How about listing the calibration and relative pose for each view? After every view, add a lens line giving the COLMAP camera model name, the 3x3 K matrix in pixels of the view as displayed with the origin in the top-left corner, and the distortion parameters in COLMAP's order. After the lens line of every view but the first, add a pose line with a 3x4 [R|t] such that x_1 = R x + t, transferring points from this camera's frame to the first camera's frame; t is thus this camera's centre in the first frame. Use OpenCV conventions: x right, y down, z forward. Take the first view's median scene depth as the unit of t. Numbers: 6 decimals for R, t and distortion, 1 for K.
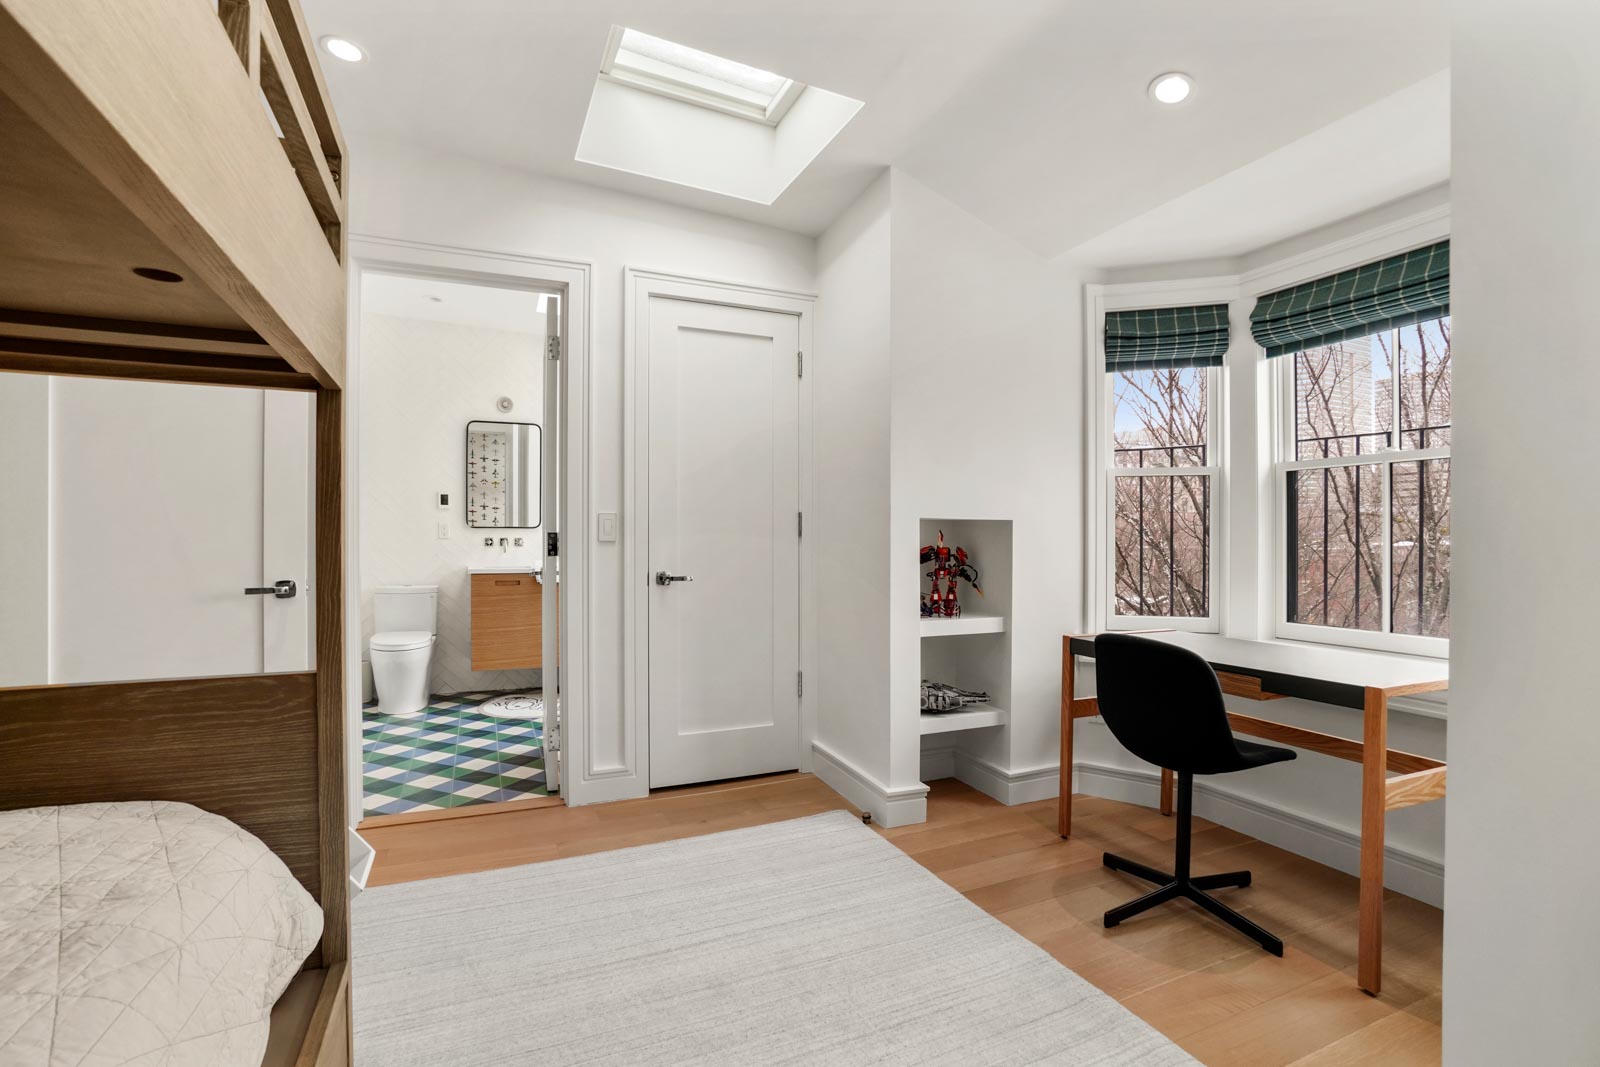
lens RADIAL K [[698.8, 0, 795.2], [0, 698.8, 542.3], [0, 0, 1]] dist [0.000454, -0.000074]
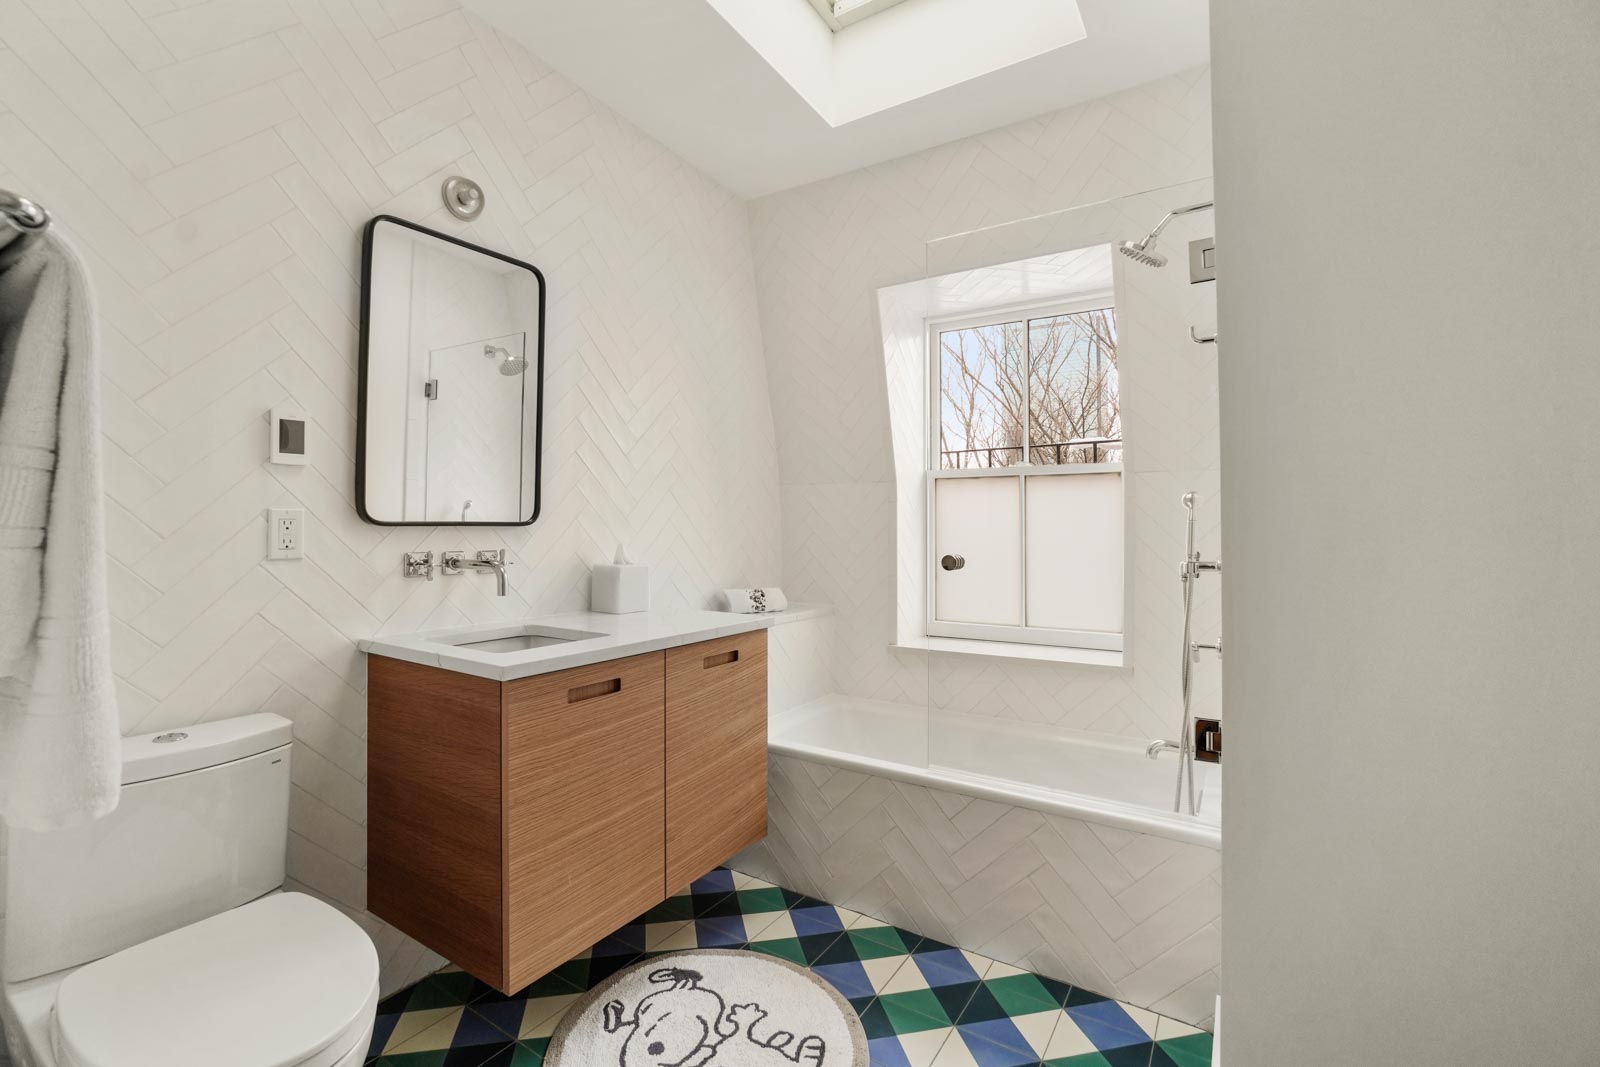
lens RADIAL K [[698.8, 0, 801.6], [0, 698.8, 525.3], [0, 0, 1]] dist [0.000454, -0.000074]
pose [[0.838484, 0.015859, 0.544695, -0.479118], [-0.010614, 0.999862, -0.012772, -0.019029], [-0.544823, 0.004928, 0.838537, 0.605714]]
